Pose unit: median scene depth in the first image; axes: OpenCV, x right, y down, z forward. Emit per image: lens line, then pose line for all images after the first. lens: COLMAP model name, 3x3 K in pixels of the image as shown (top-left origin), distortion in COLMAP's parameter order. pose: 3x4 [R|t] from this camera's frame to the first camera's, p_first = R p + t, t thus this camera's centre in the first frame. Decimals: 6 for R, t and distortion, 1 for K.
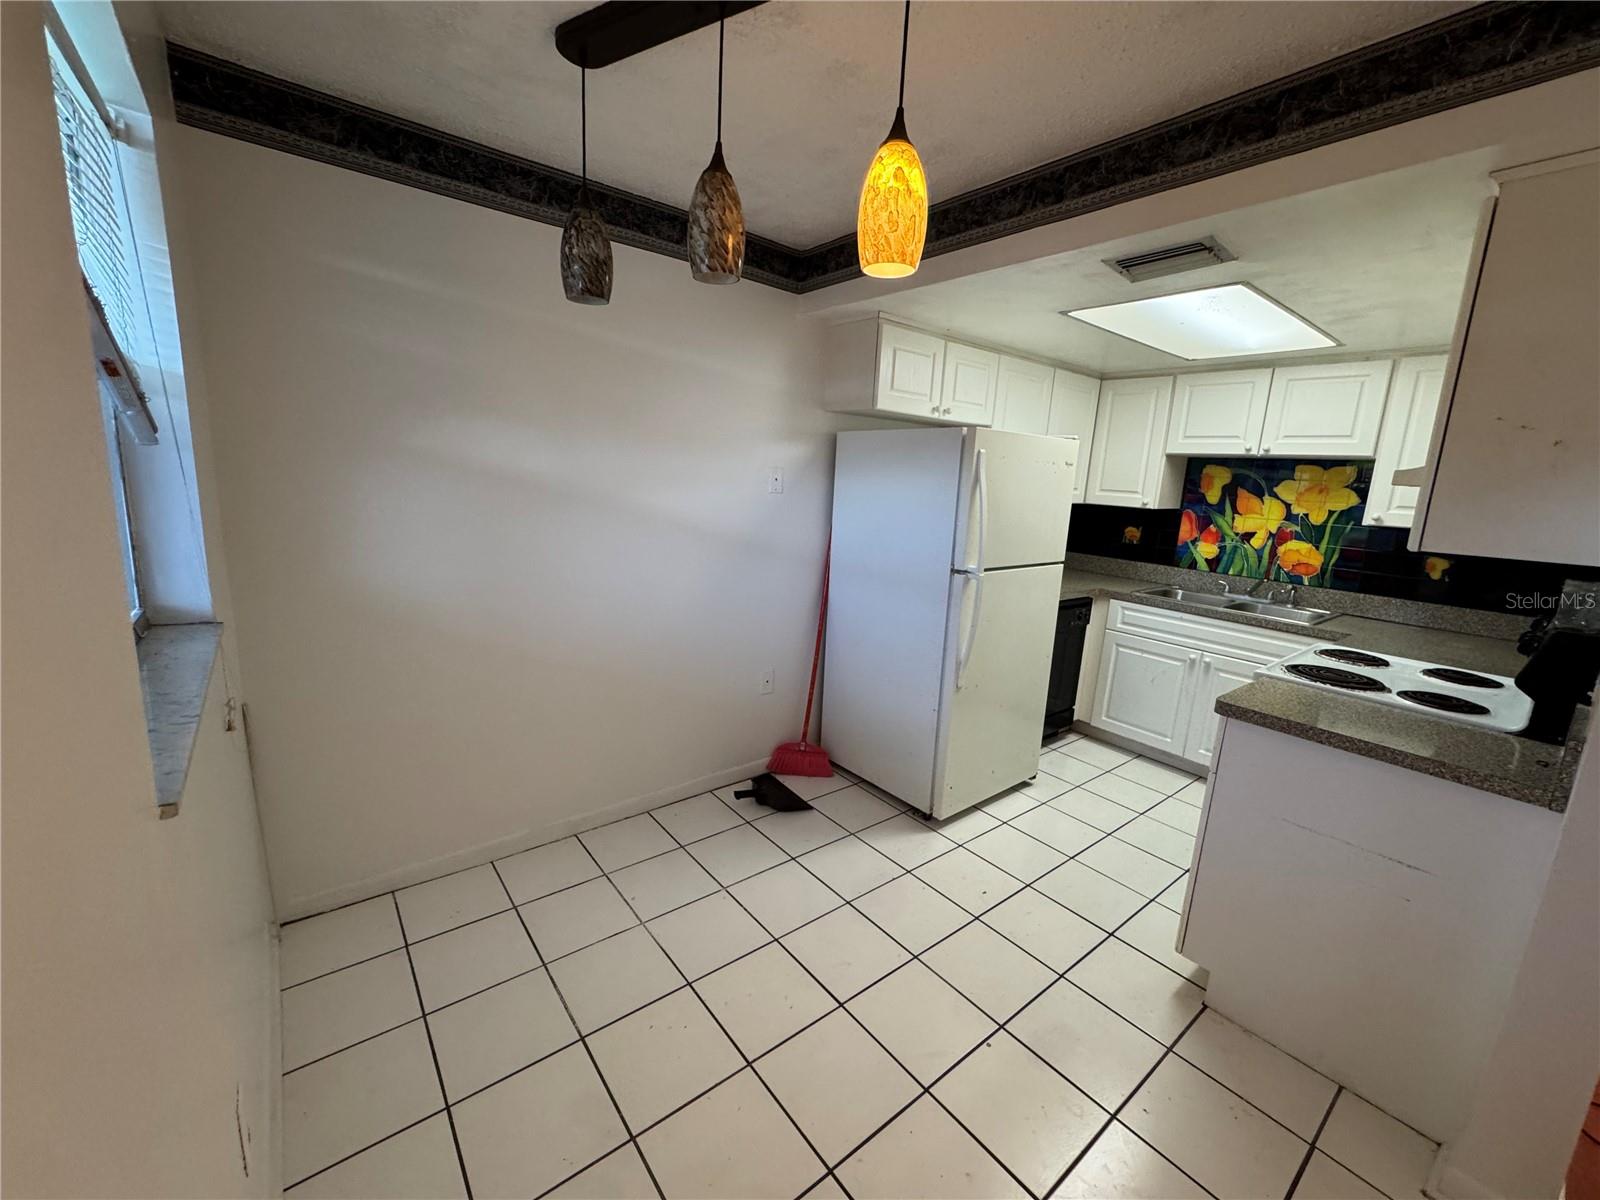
lens RADIAL K [[638.8, 0, 802.1], [0, 638.8, 596.8], [0, 0, 1]] dist [-0.002647, 0.000559]
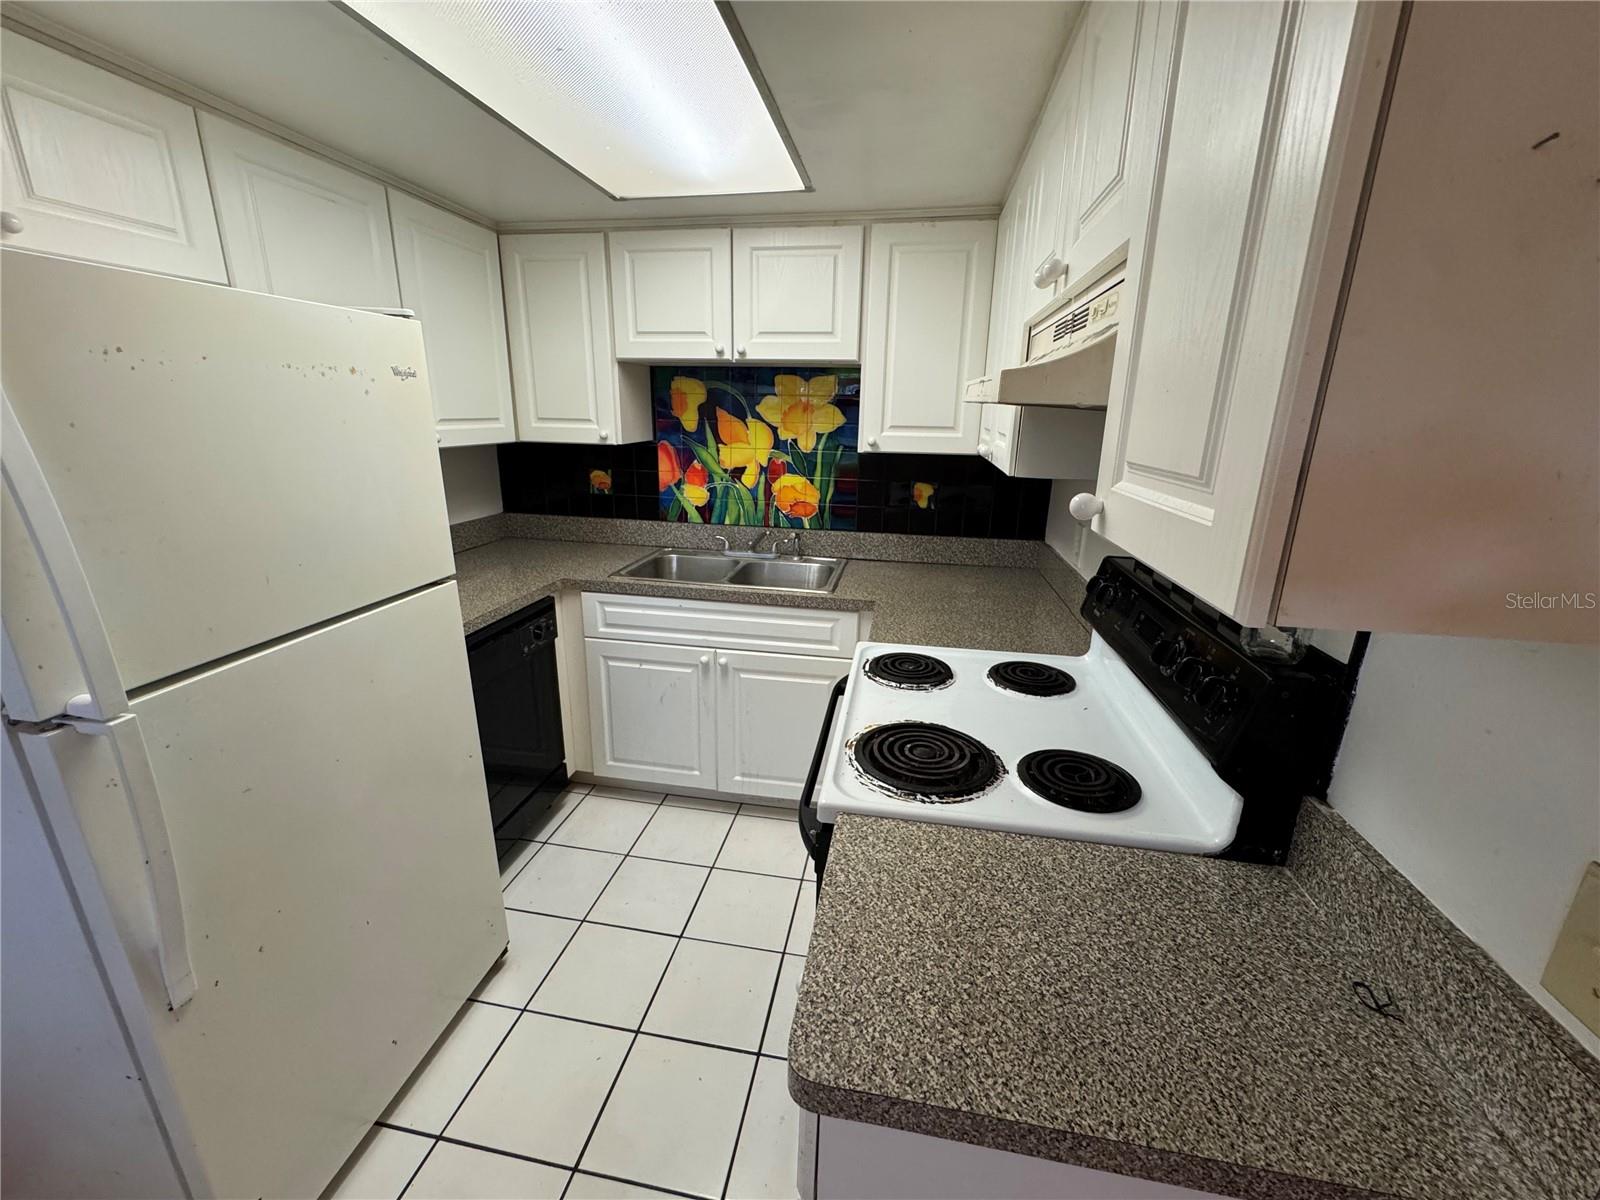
lens RADIAL K [[638.8, 0, 802.1], [0, 638.8, 596.8], [0, 0, 1]] dist [-0.002647, 0.000559]
pose [[0.745081, -0.223651, 0.628359, 0.251663], [0.147815, 0.974046, 0.171418, -0.072128], [-0.650389, -0.034839, 0.758802, 0.378520]]
